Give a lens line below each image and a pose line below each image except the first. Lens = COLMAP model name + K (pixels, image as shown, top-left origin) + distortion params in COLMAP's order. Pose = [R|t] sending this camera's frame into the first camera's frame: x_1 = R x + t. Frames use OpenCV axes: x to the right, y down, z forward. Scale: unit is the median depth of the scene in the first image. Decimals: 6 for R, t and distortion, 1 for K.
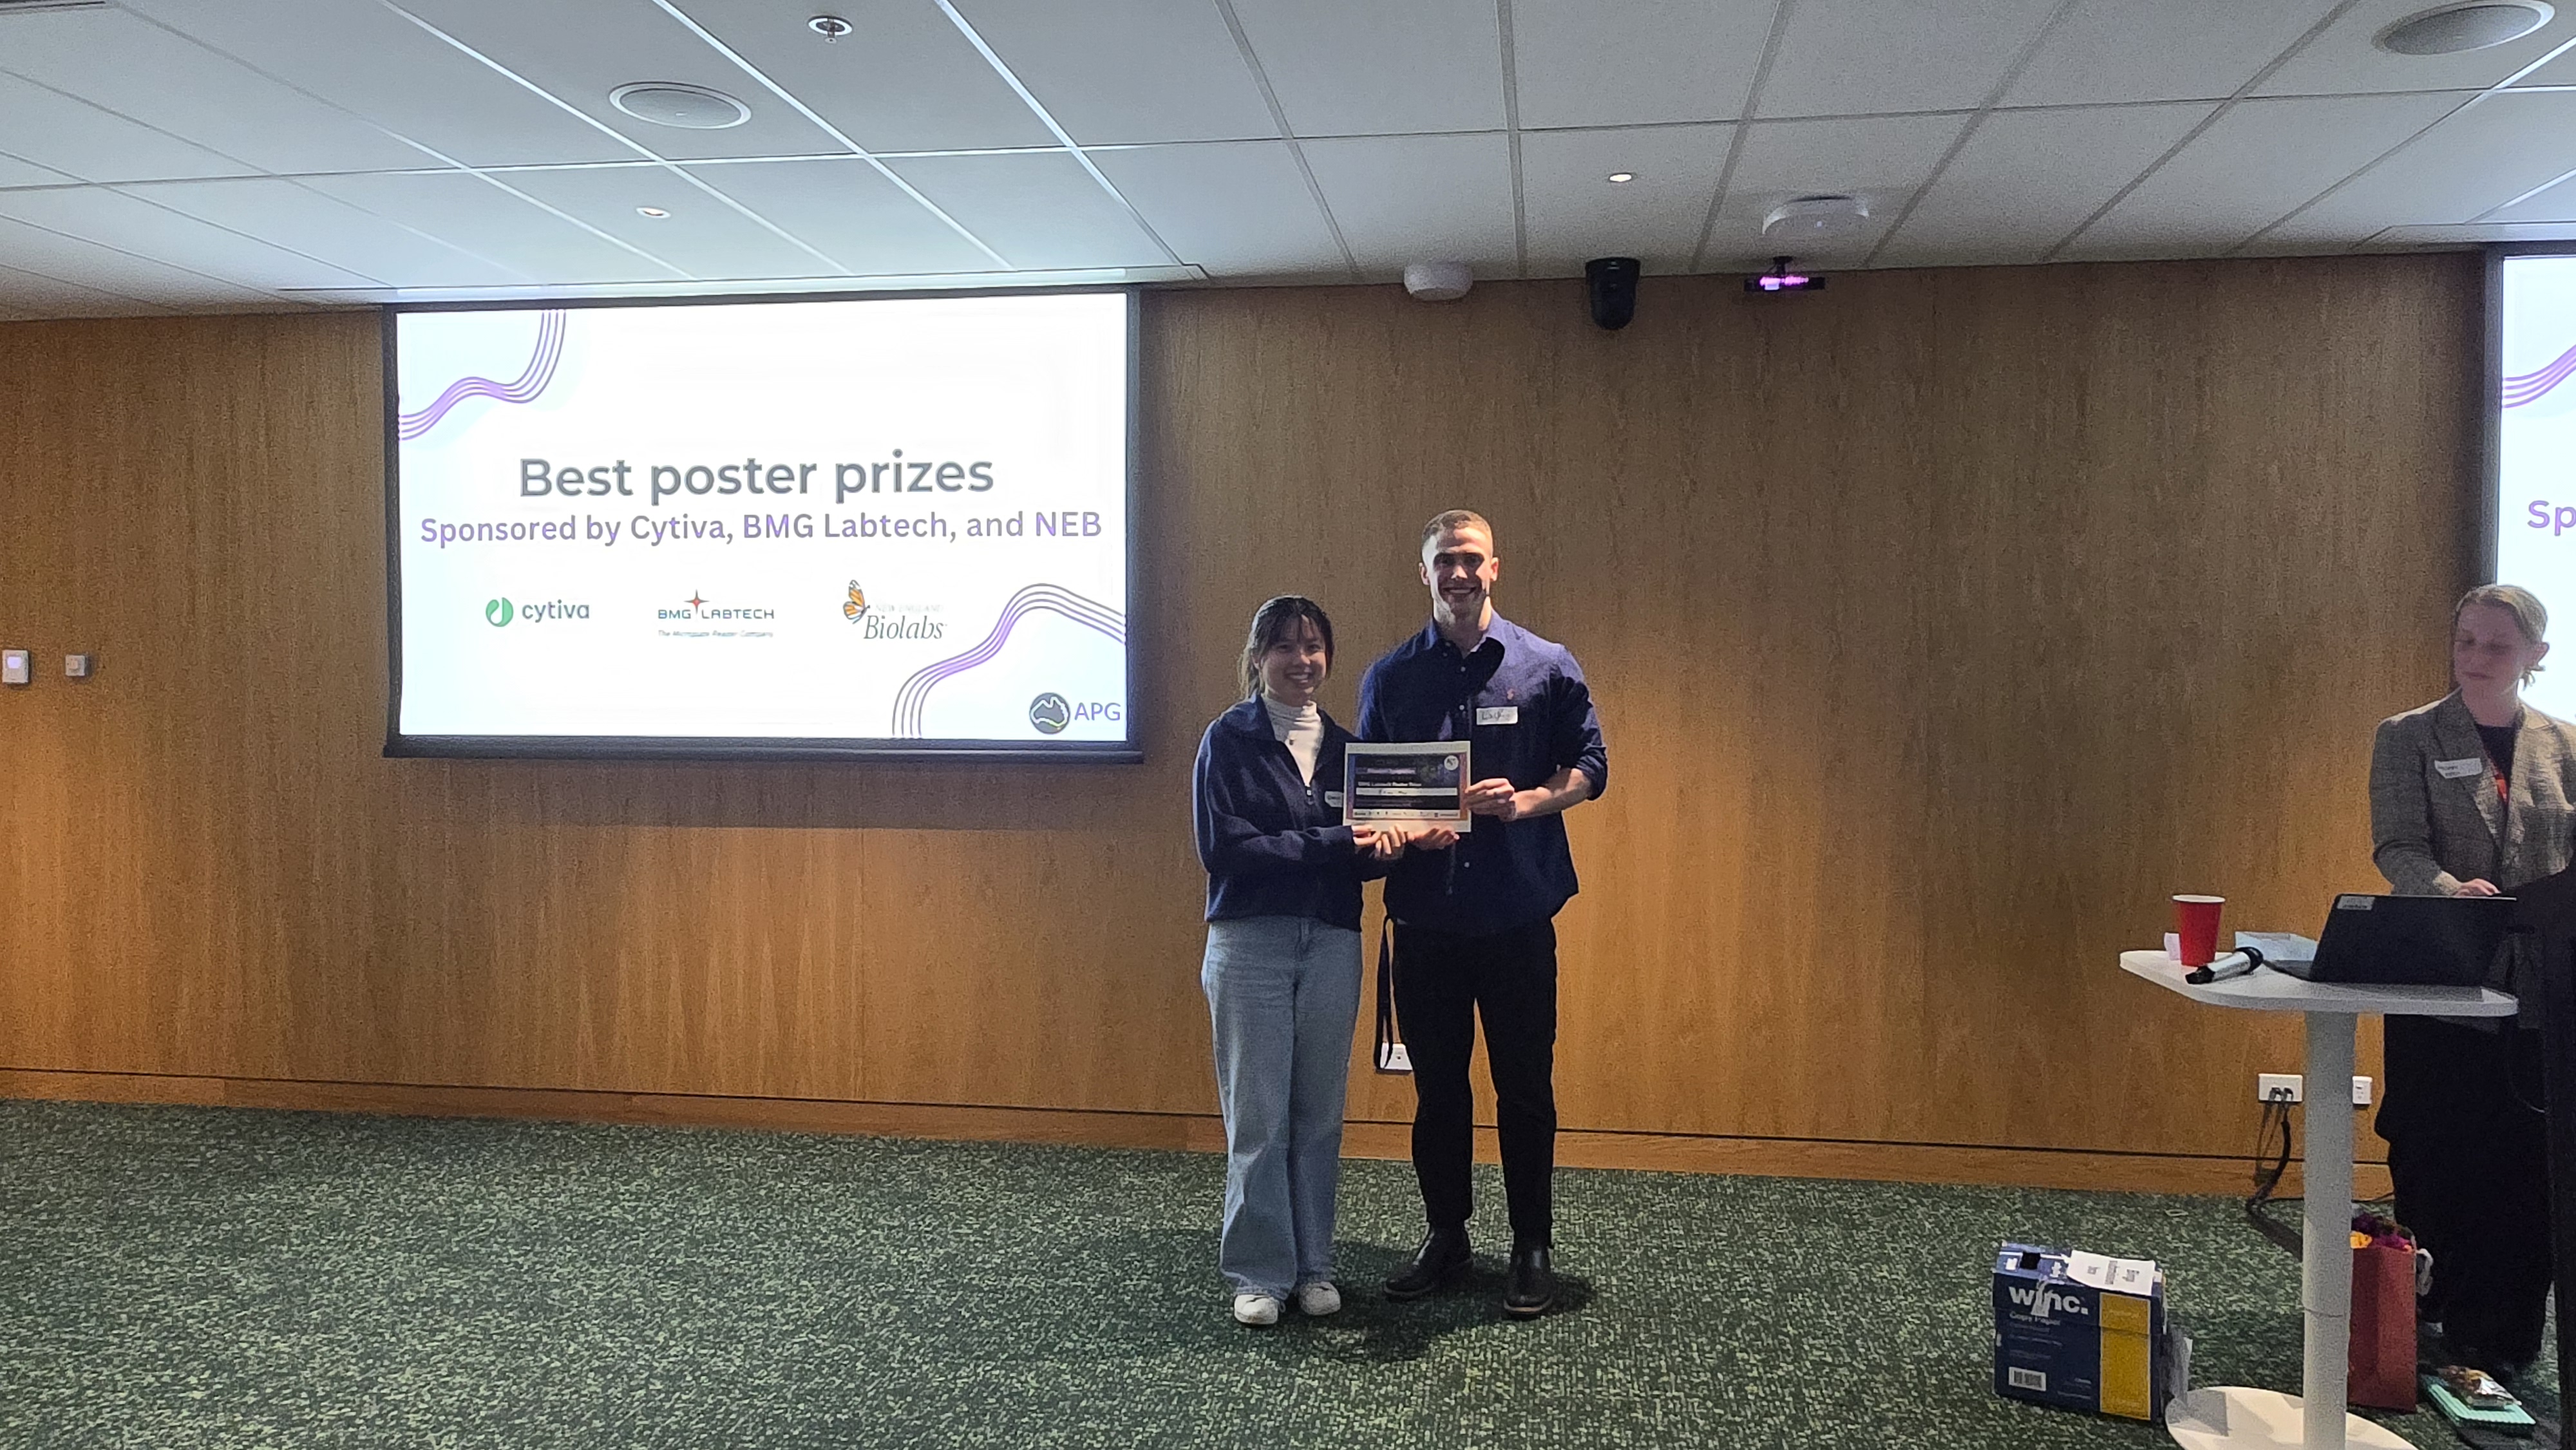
lens RADIAL K [[1638.0, 0, 1288.0], [0, 1638.0, 725.0], [0, 0, 1]] dist [0.006303, -0.006022]
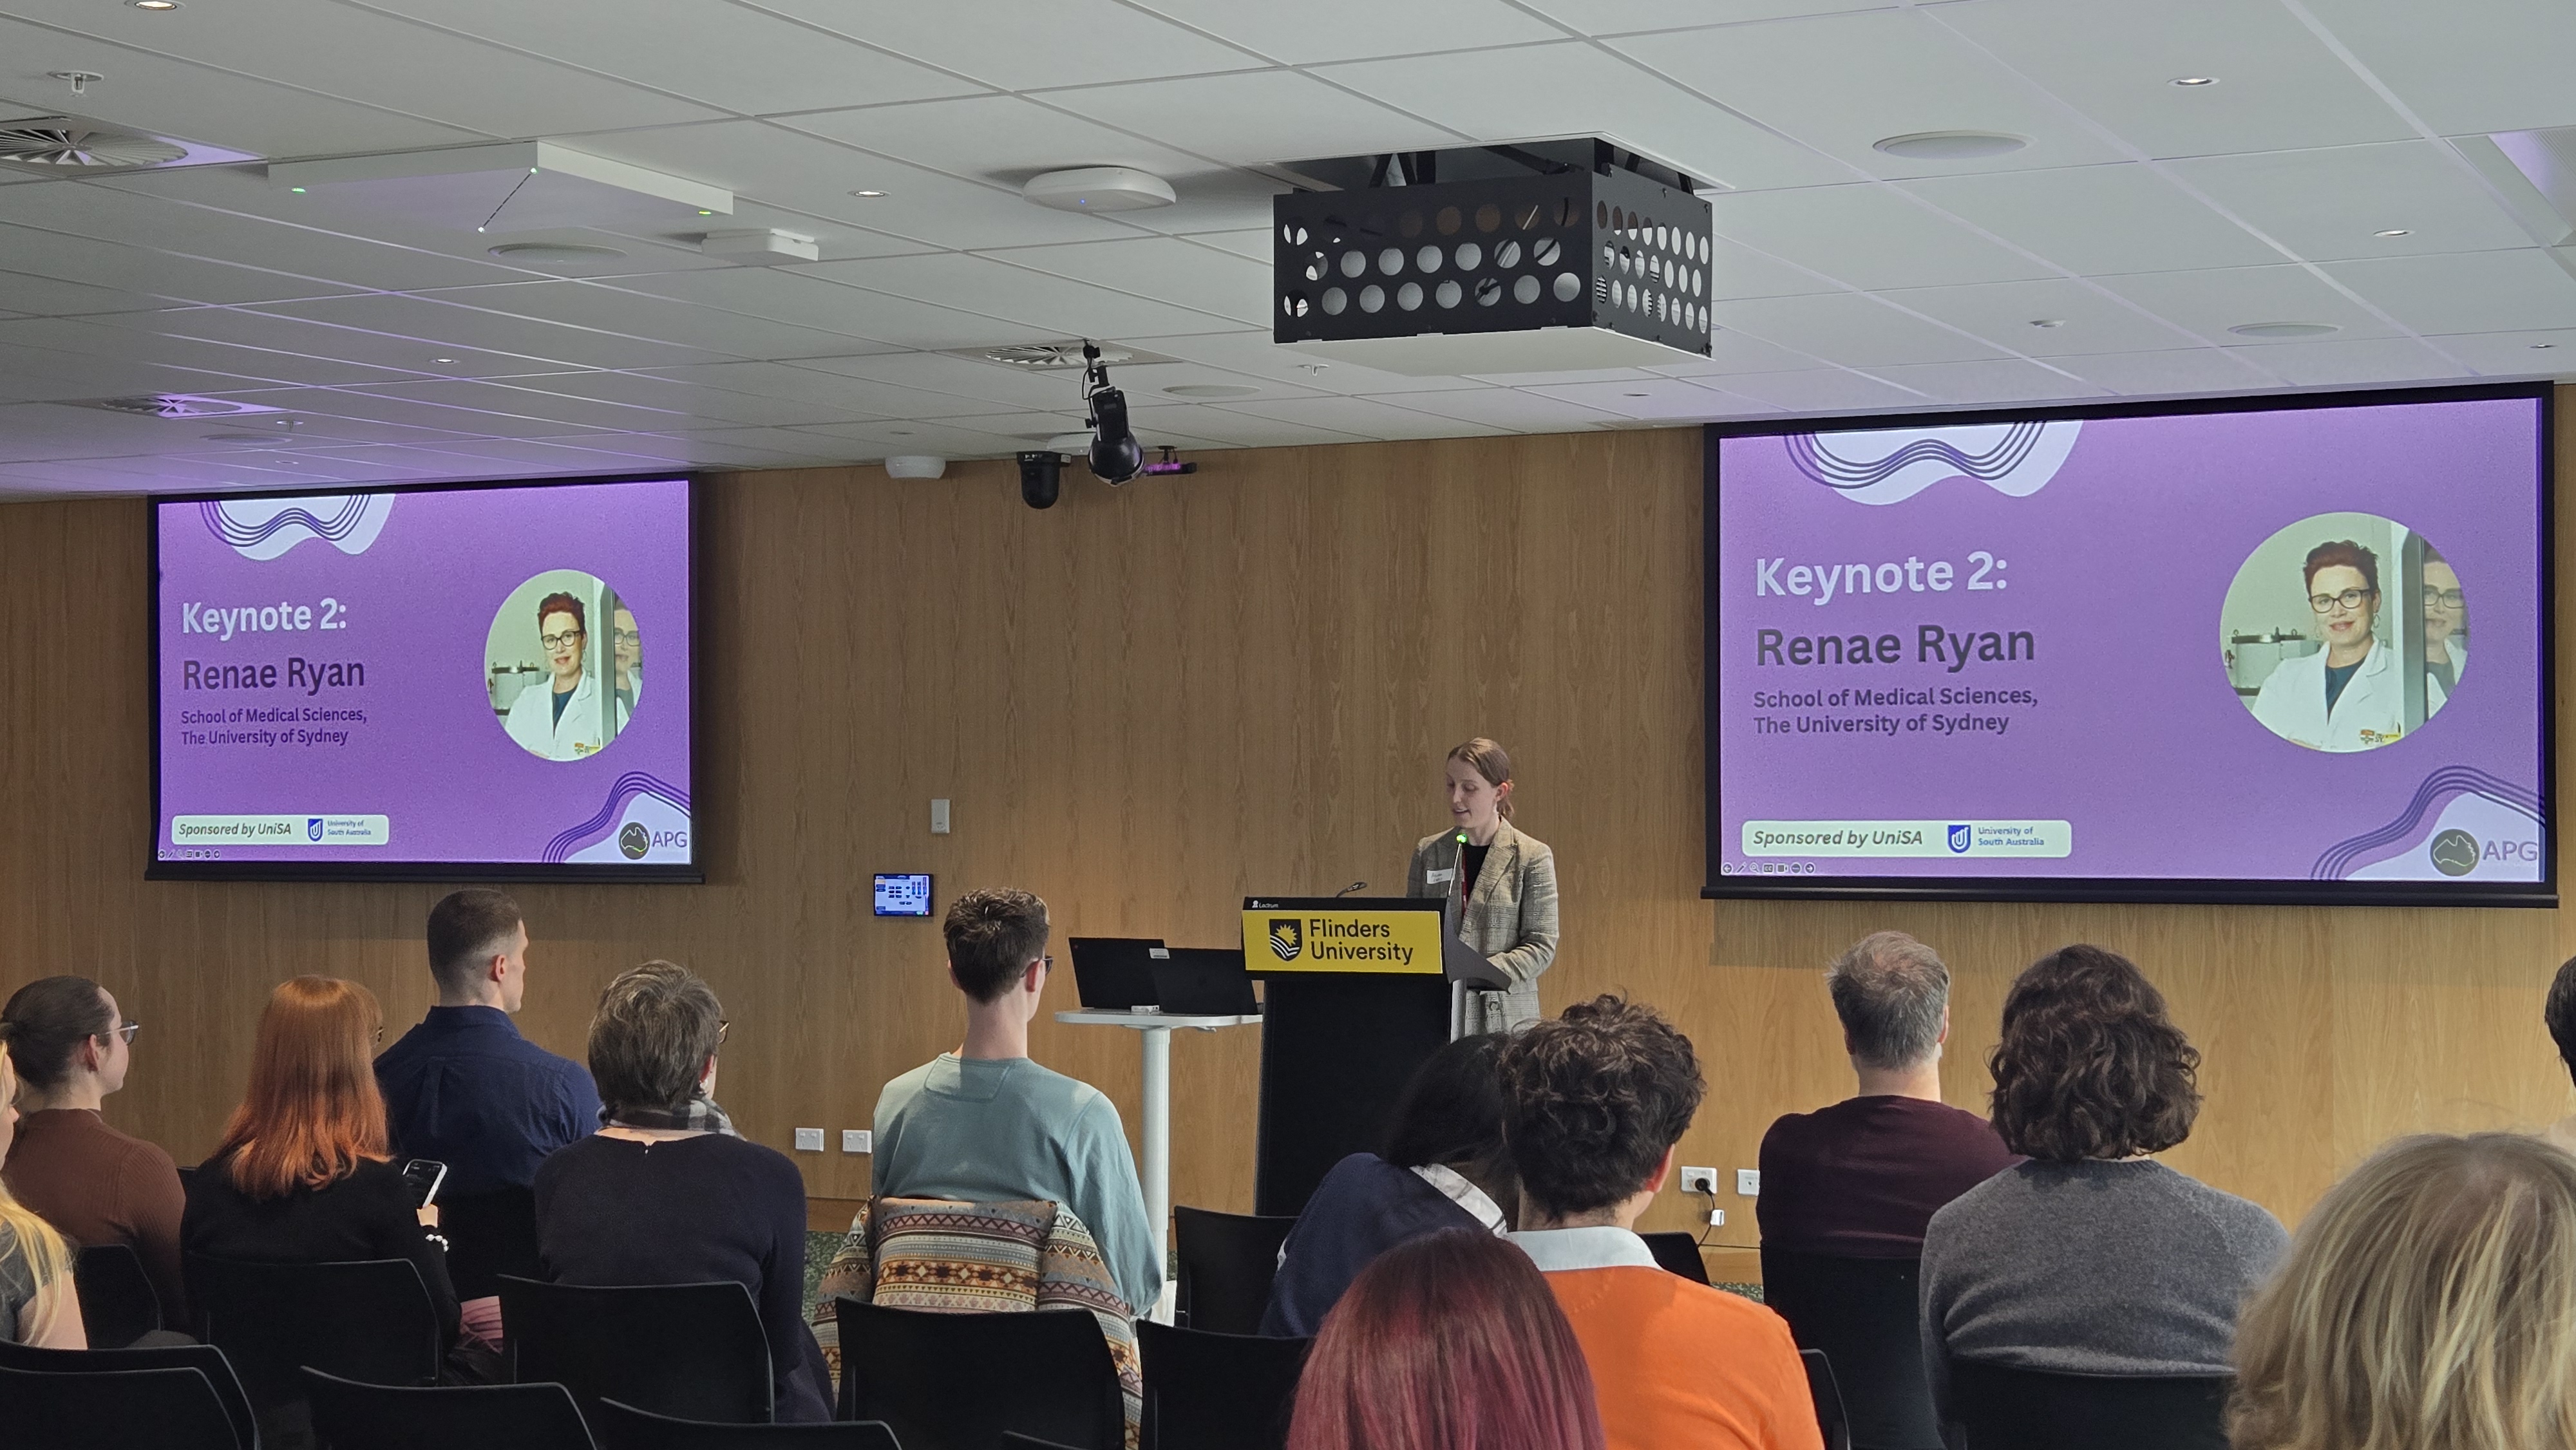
lens RADIAL K [[3650.8, 0, 1332.0], [0, 3650.8, 725.1], [0, 0, 1]] dist [0.088606, -0.683311]
pose [[0.956394, -0.013010, -0.291789, 1.231389], [0.002005, 0.999276, -0.037982, 0.011680], [0.292072, 0.035741, 0.955728, -1.513461]]
